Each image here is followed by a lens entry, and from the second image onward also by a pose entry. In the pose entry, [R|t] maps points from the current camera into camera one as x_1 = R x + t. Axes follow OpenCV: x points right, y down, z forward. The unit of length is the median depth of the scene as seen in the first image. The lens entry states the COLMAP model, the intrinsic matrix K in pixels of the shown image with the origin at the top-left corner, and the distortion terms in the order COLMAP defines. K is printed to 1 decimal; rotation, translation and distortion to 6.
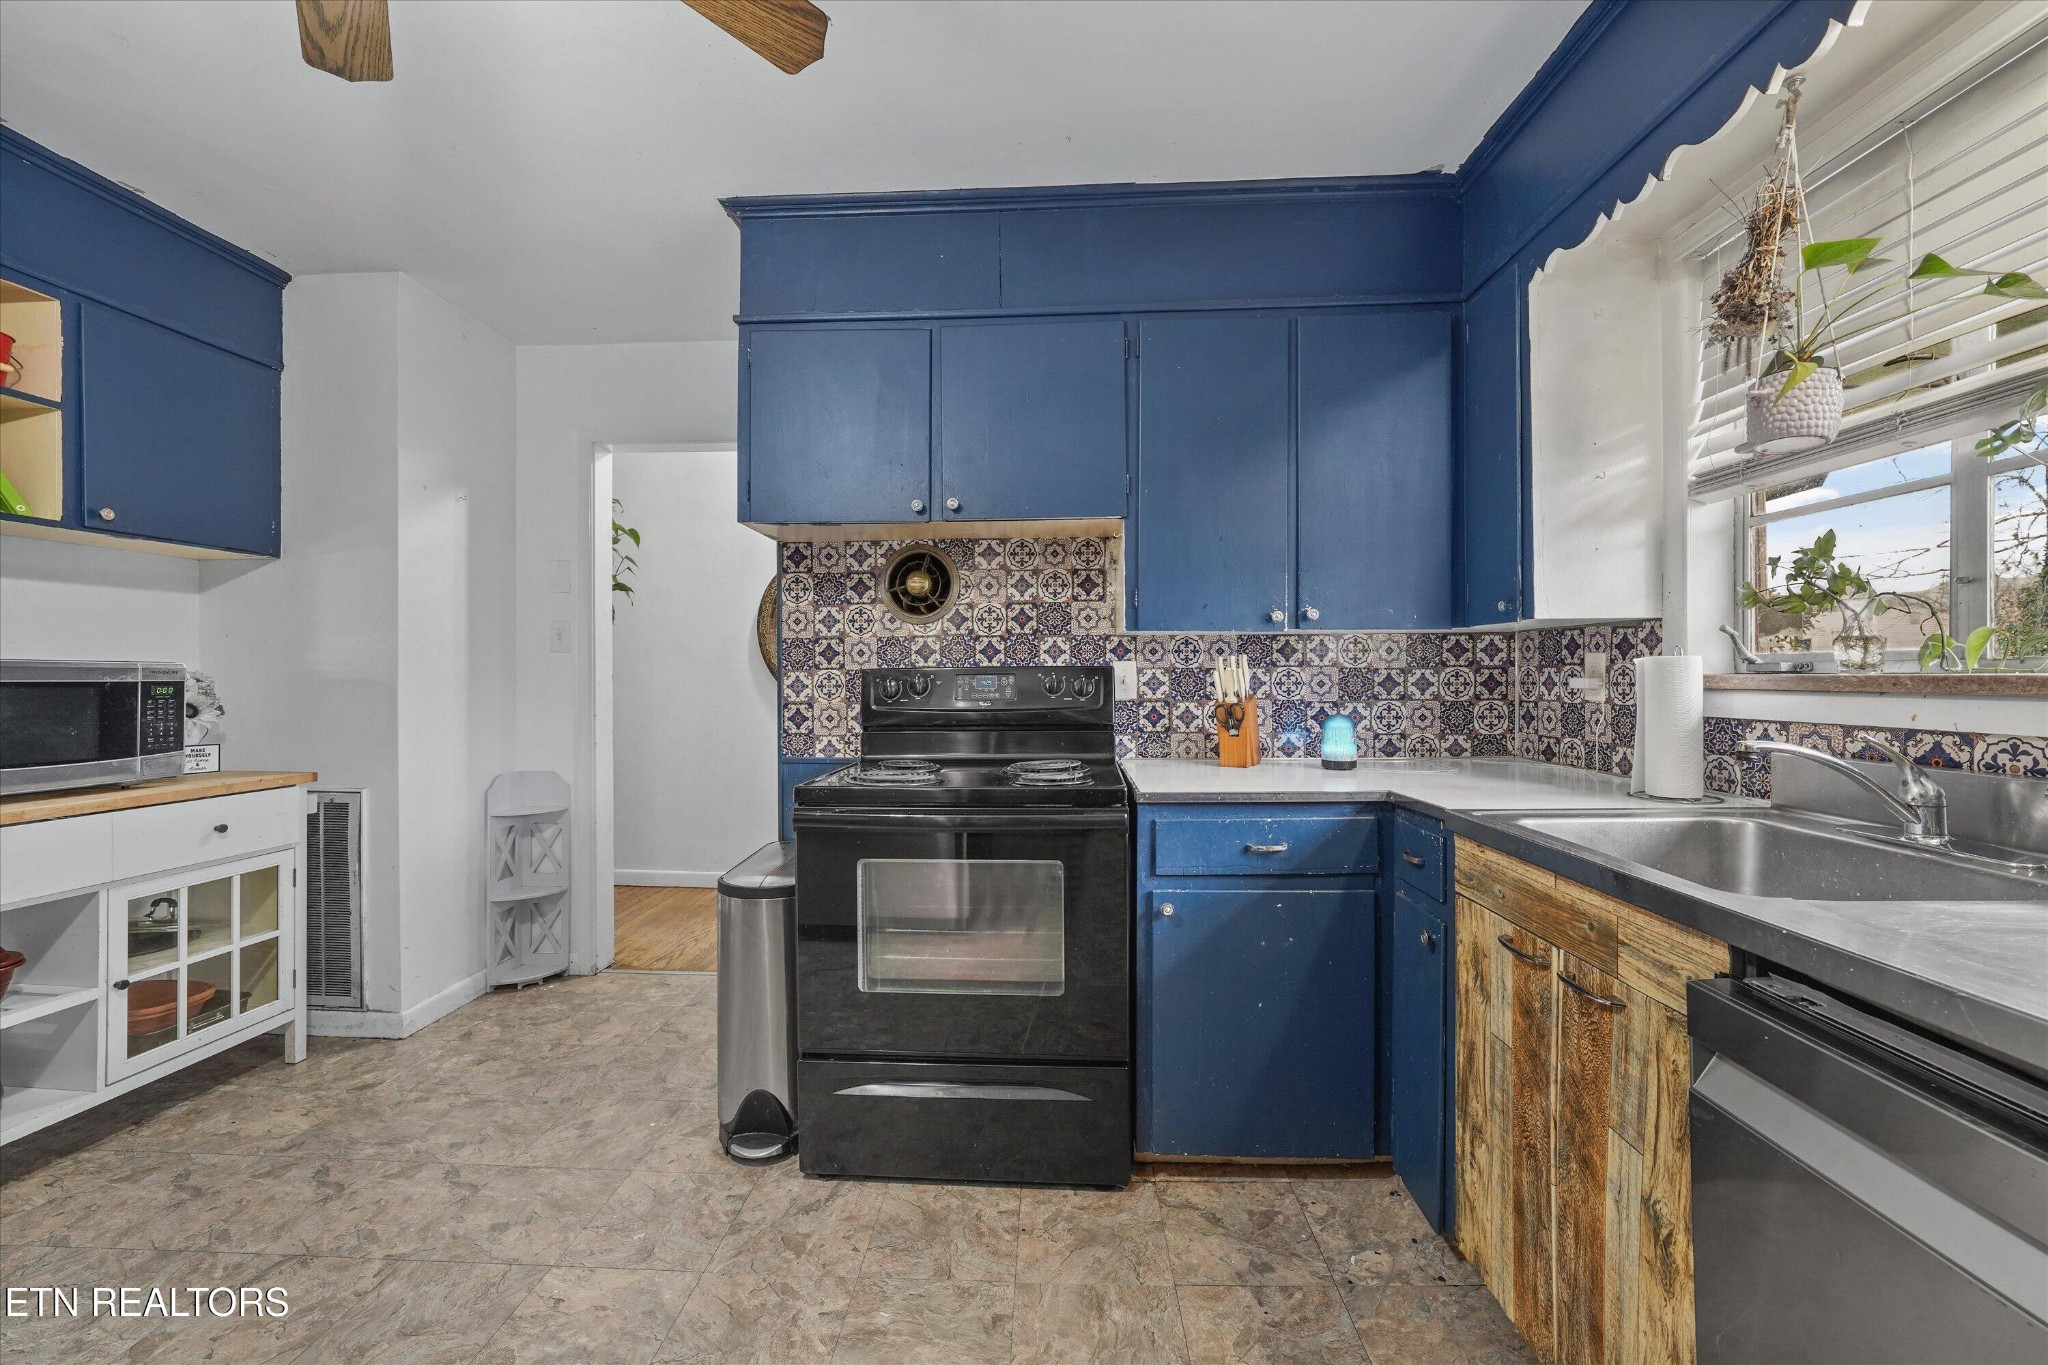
lens RADIAL K [[805.0, 0, 1026.8], [0, 805.0, 670.3], [0, 0, 1]] dist [-0.013225, 0.000198]
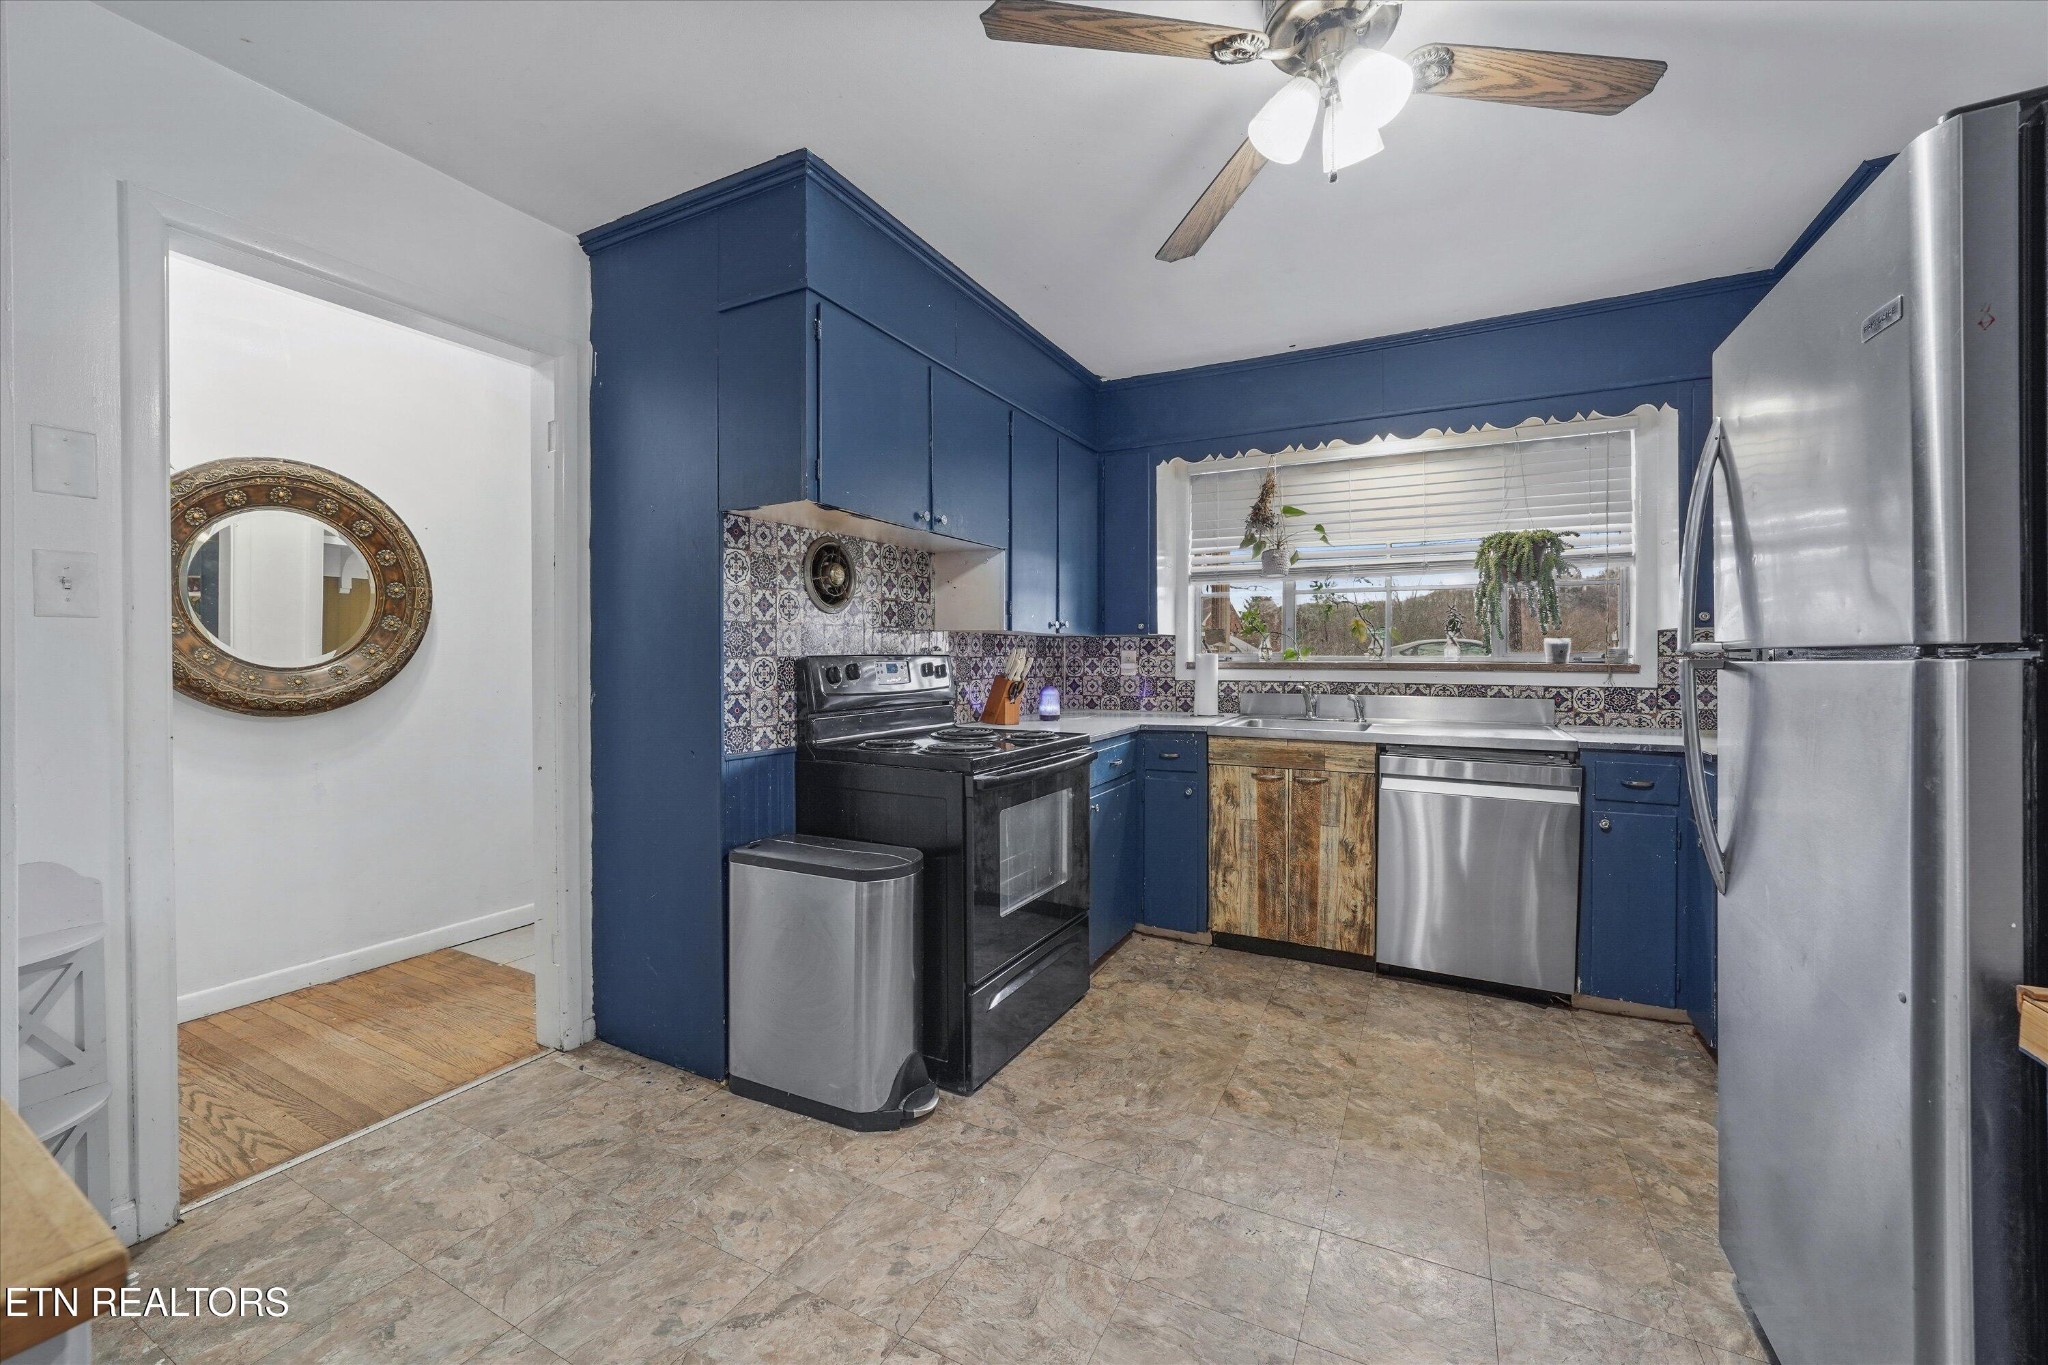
lens RADIAL K [[805.1, 0, 1019.1], [0, 805.1, 658.3], [0, 0, 1]] dist [-0.014882, 0.000185]
pose [[0.426158, 0.003448, 0.904642, -0.983451], [-0.005089, 0.999986, -0.001414, 0.001175], [-0.904634, -0.004001, 0.426170, 0.334736]]
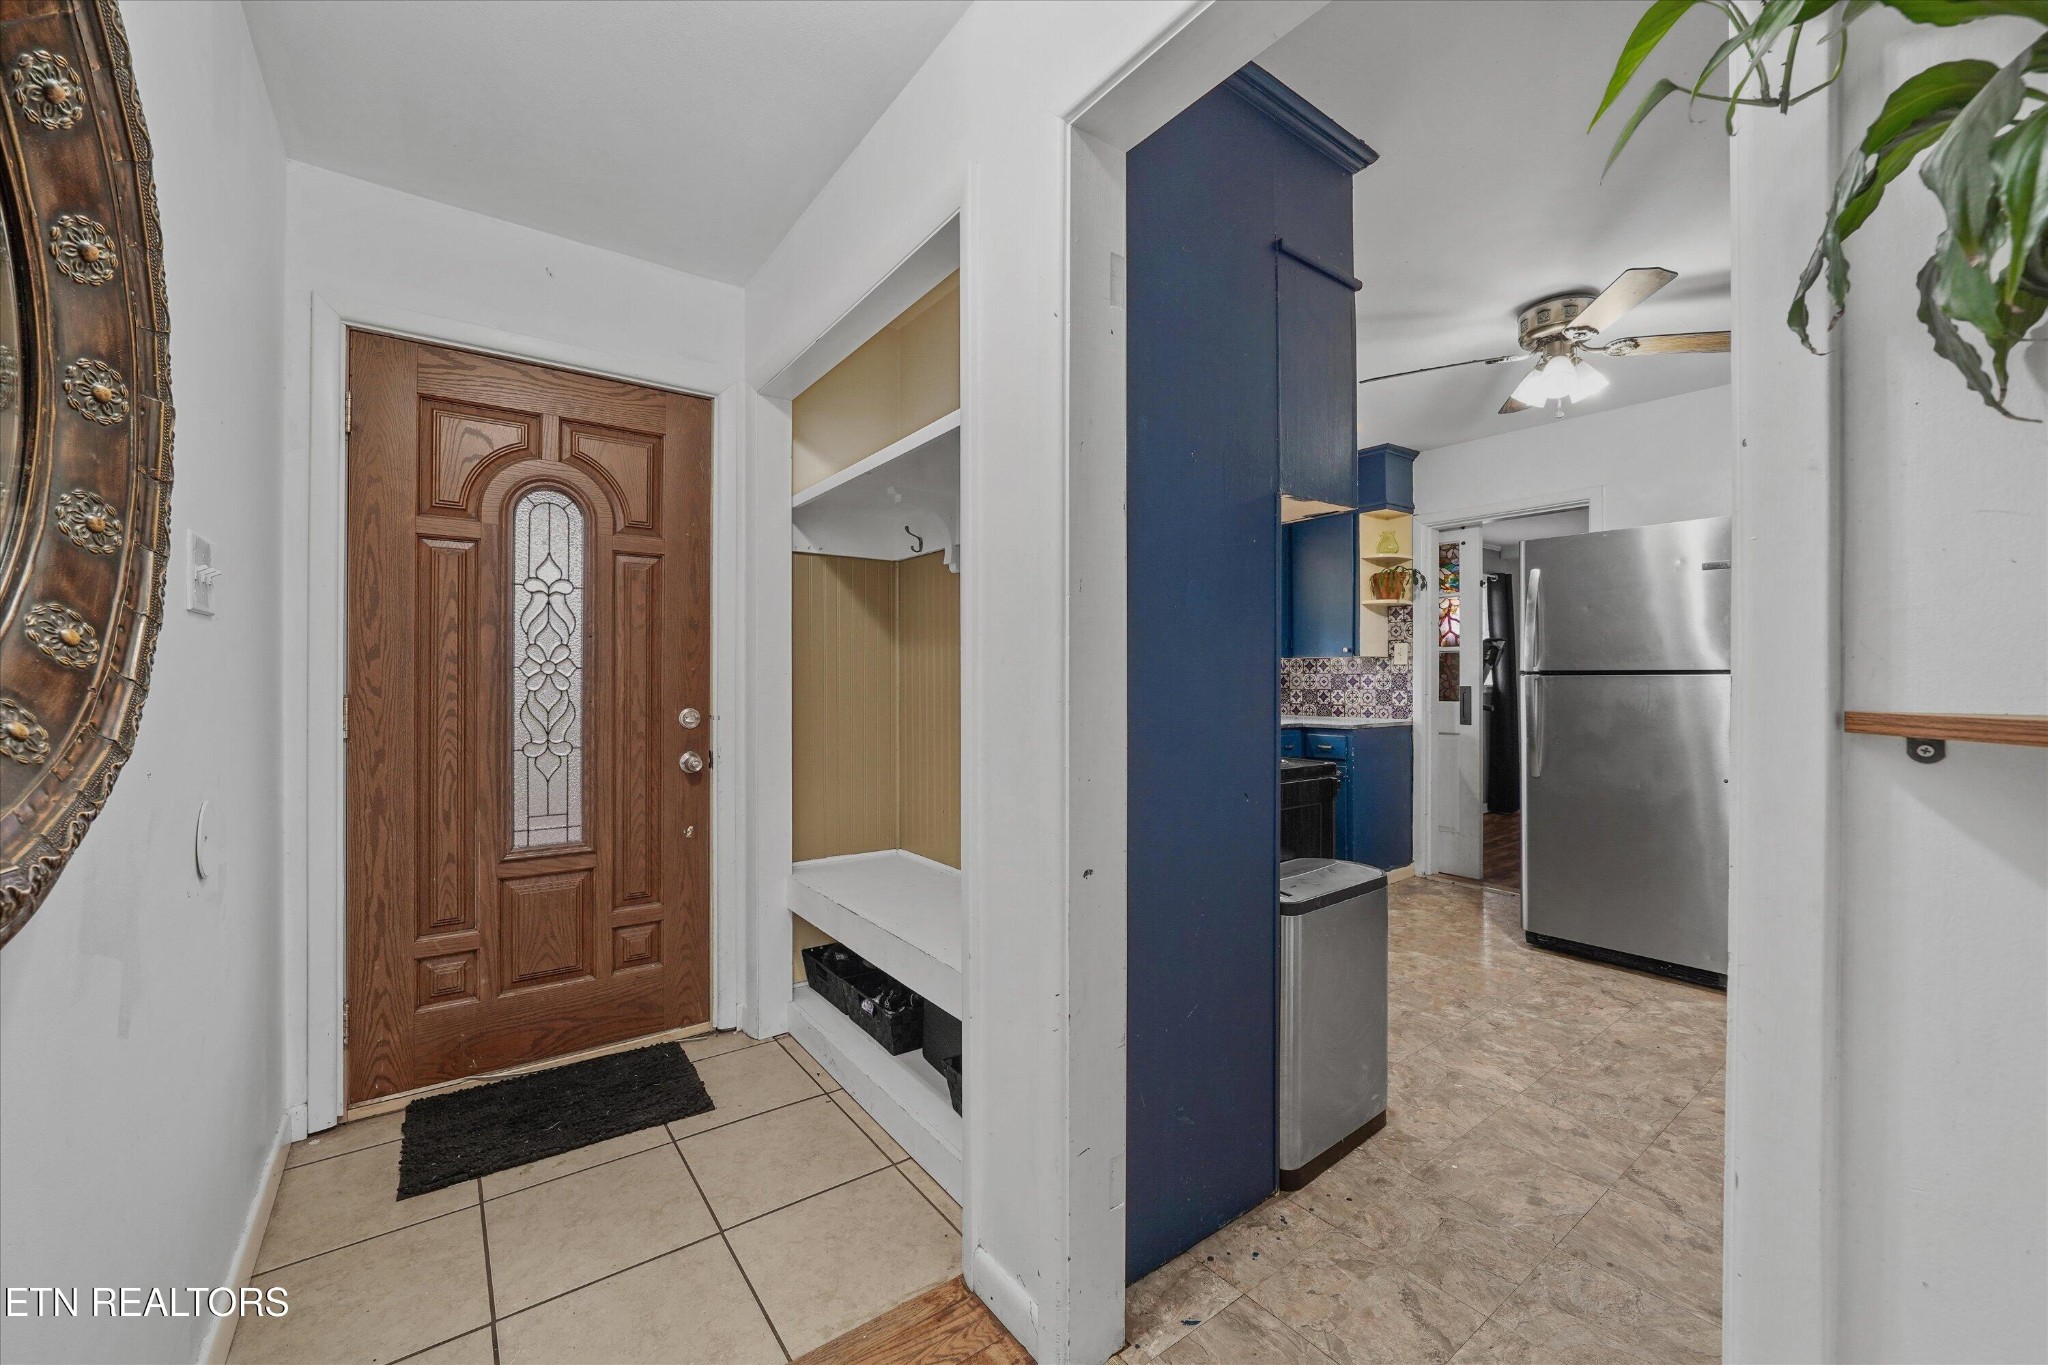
lens RADIAL K [[805.0, 0, 1026.8], [0, 805.0, 670.3], [0, 0, 1]] dist [-0.013225, 0.000198]
pose [[-0.632111, 0.006802, 0.774848, -0.736268], [-0.003689, 0.999924, -0.011787, 0.009946], [-0.774869, -0.010309, -0.632038, 1.659993]]
